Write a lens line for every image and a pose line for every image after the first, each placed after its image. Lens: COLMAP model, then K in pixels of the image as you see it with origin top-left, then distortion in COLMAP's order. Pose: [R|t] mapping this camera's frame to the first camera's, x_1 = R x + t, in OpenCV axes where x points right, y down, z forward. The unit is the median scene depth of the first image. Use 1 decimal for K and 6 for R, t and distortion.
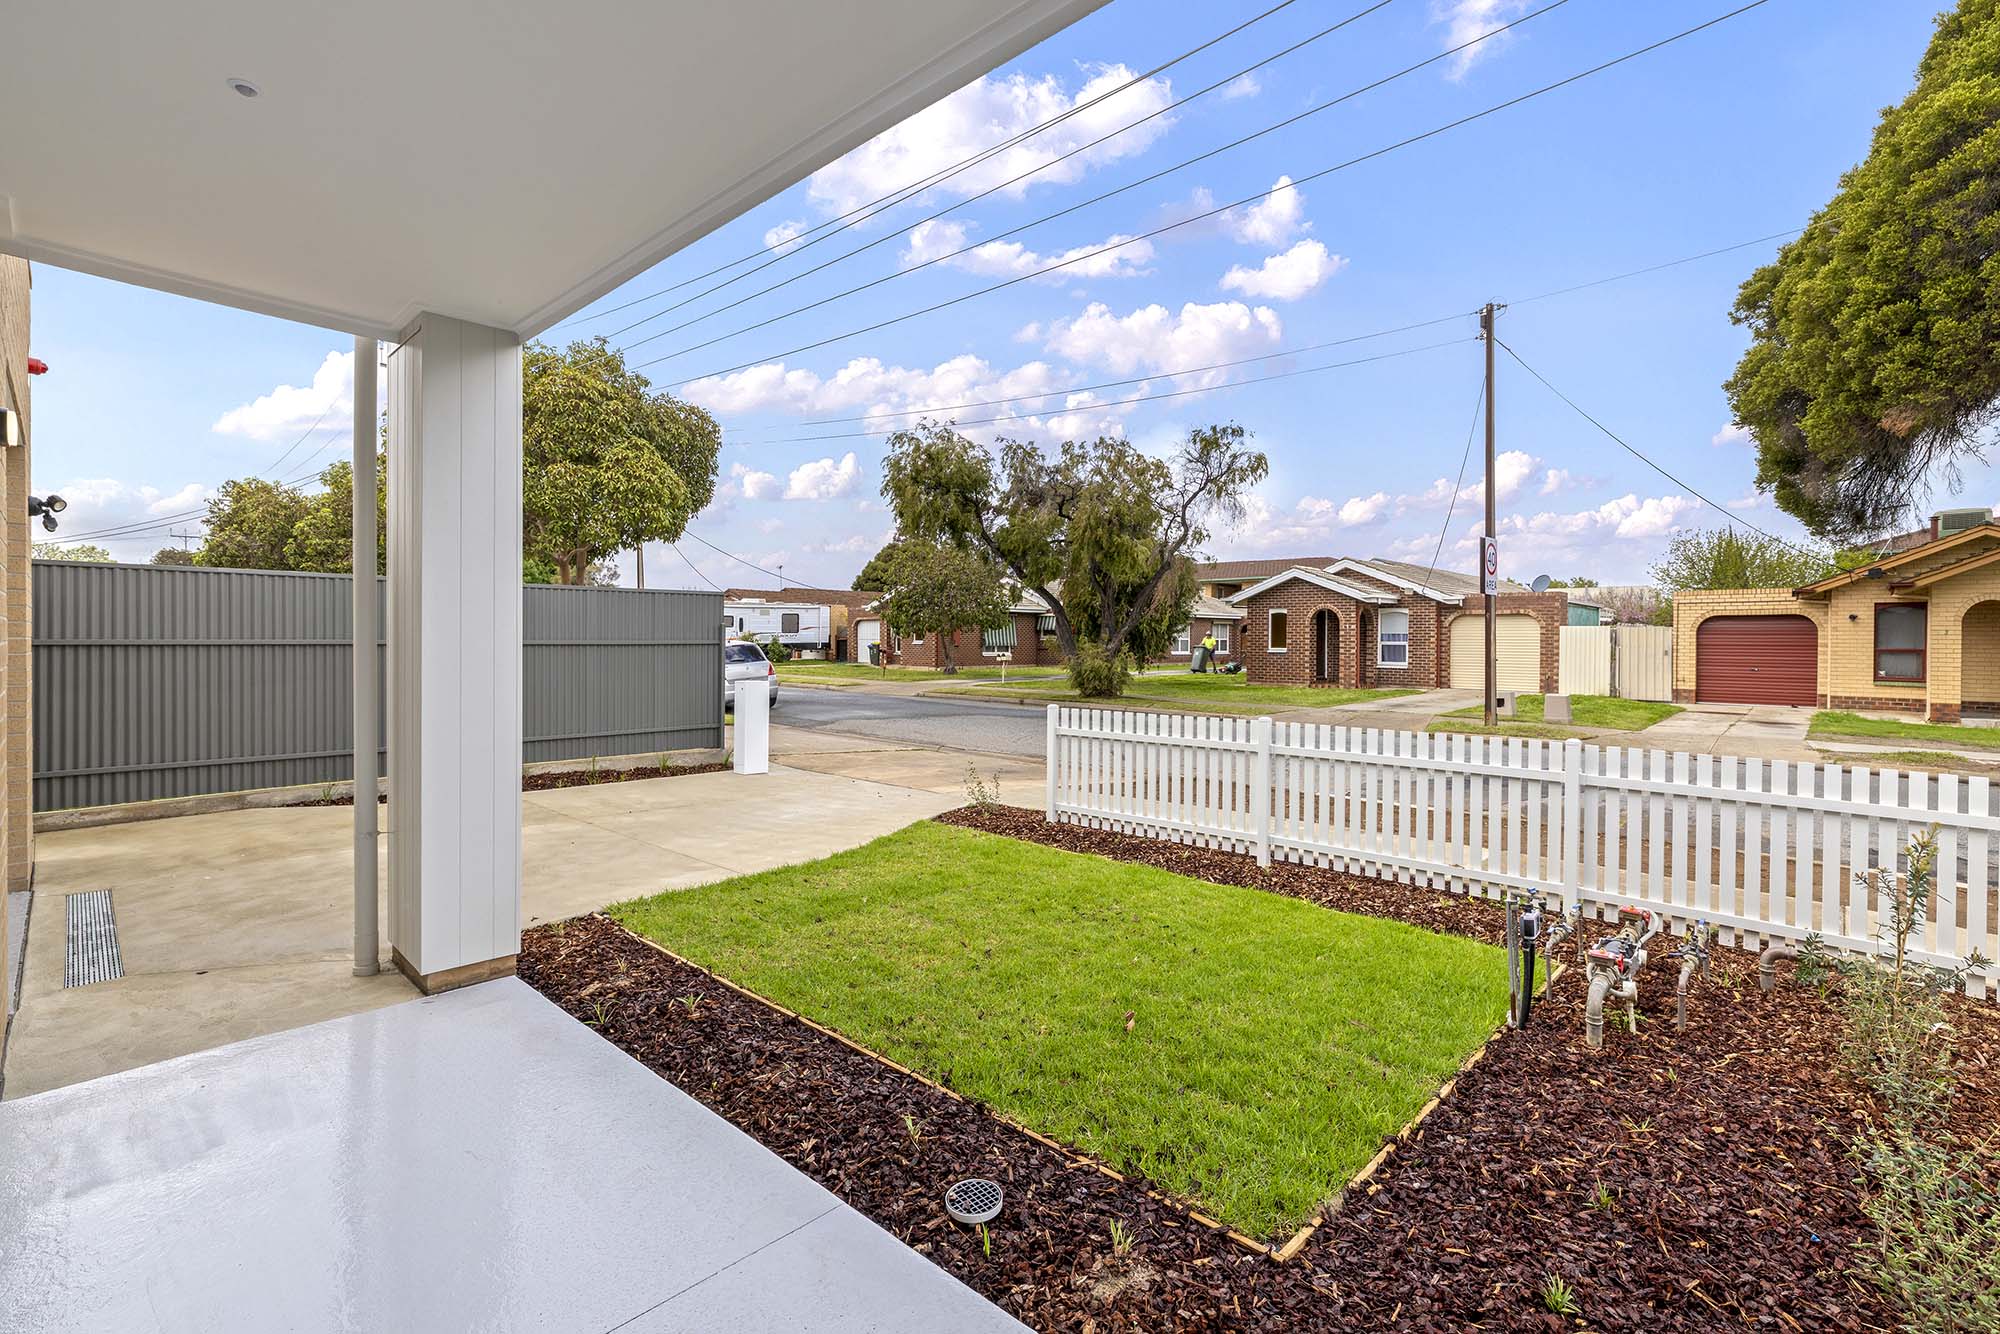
lens RADIAL K [[932.1, 0, 998.4], [0, 932.1, 655.2], [0, 0, 1]] dist [-0.000834, -0.000285]
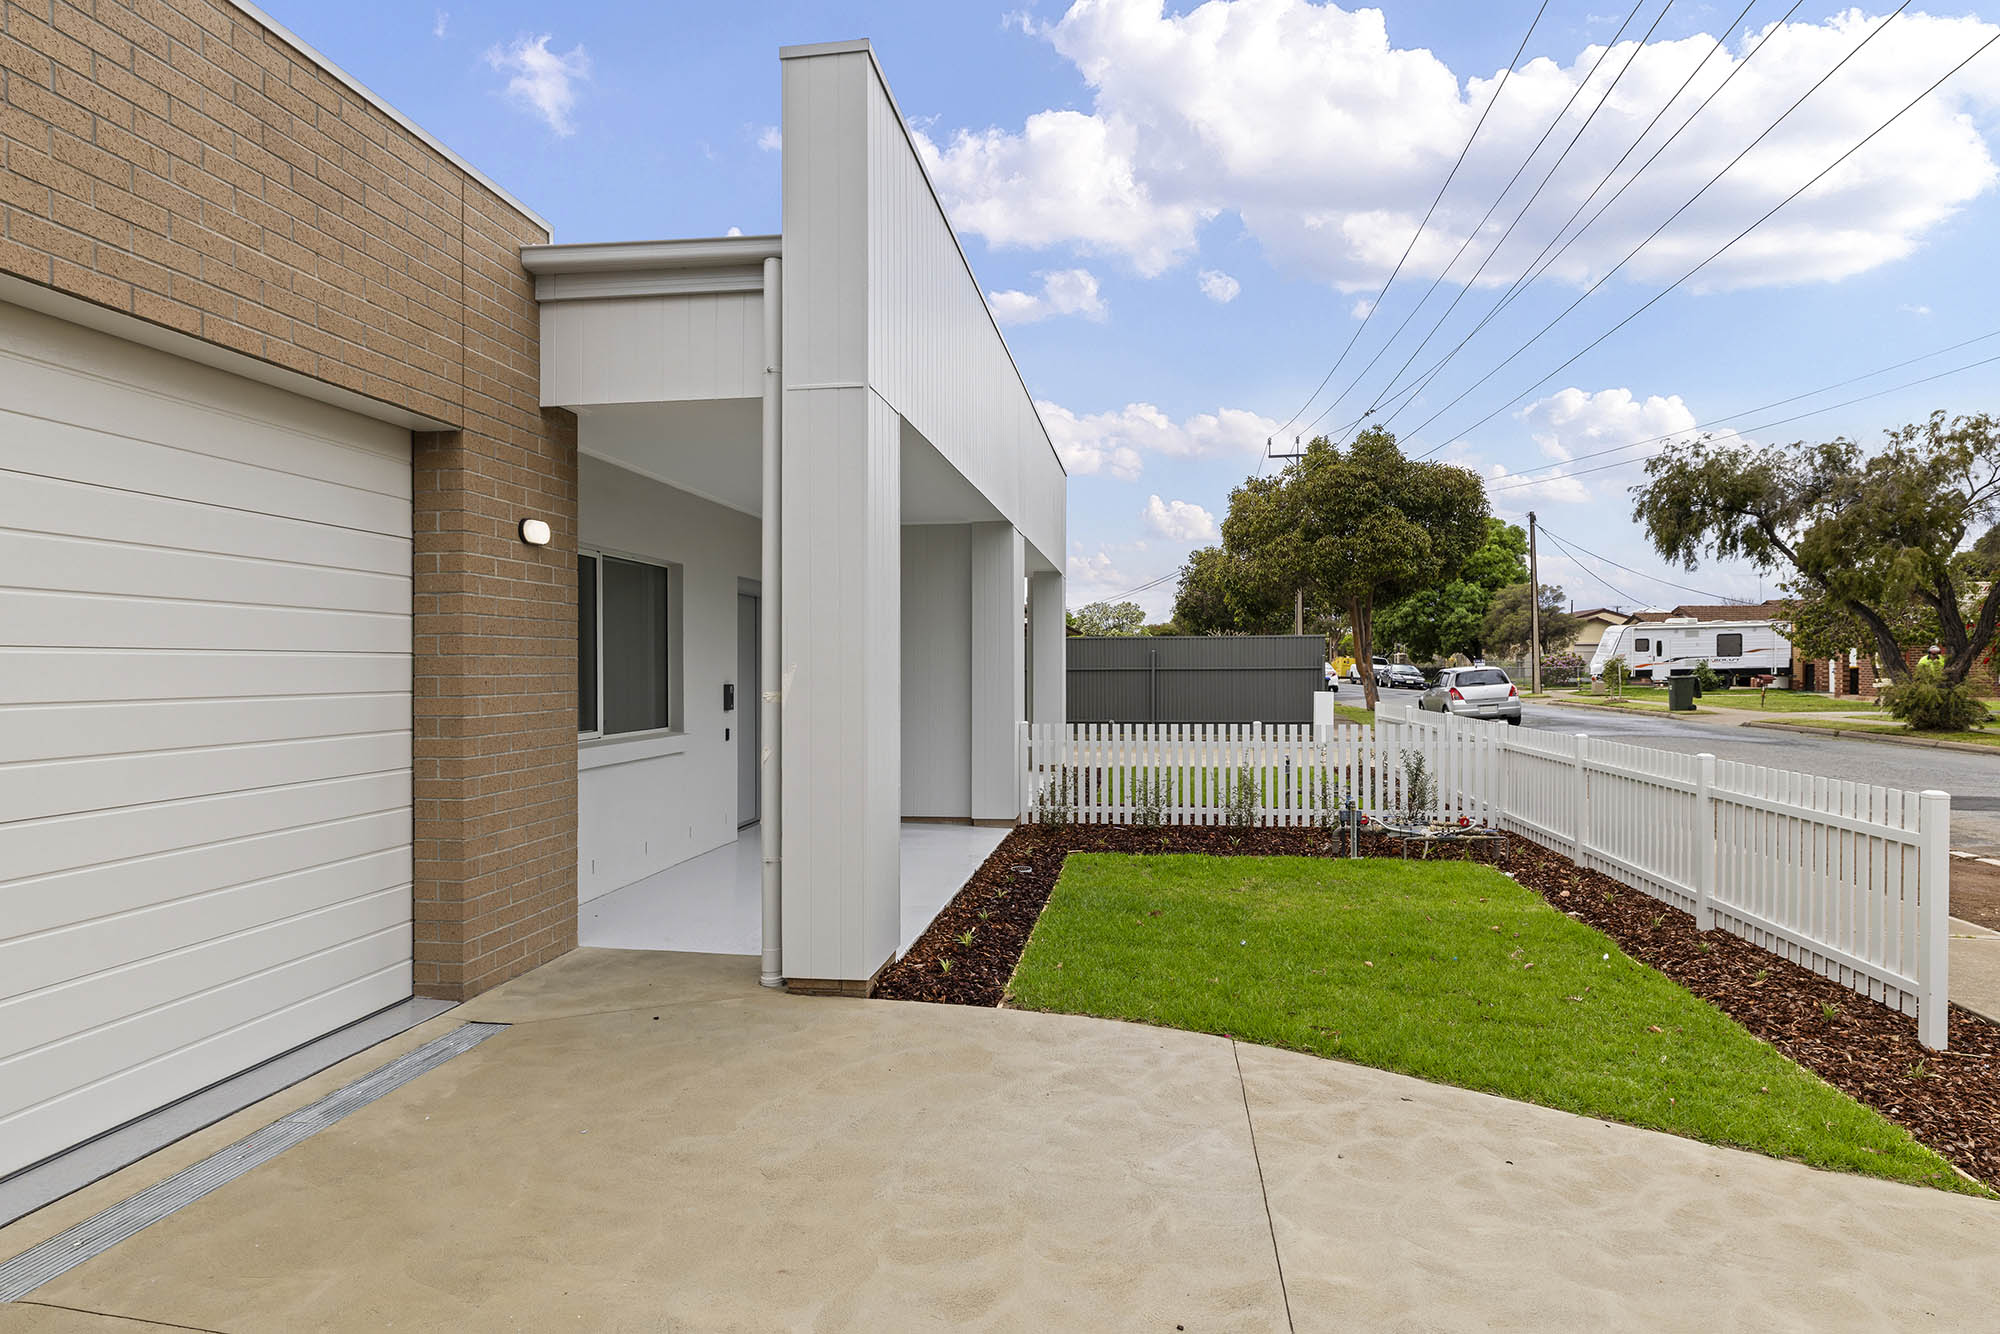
lens RADIAL K [[1143.5, 0, 1001.2], [0, 1143.5, 671.3], [0, 0, 1]] dist [-0.001581, -0.000162]
pose [[0.584018, -0.008360, -0.811697, 0.231971], [-0.002738, 0.999921, -0.012268, 0.003934], [0.811736, 0.009387, 0.583949, -0.134804]]
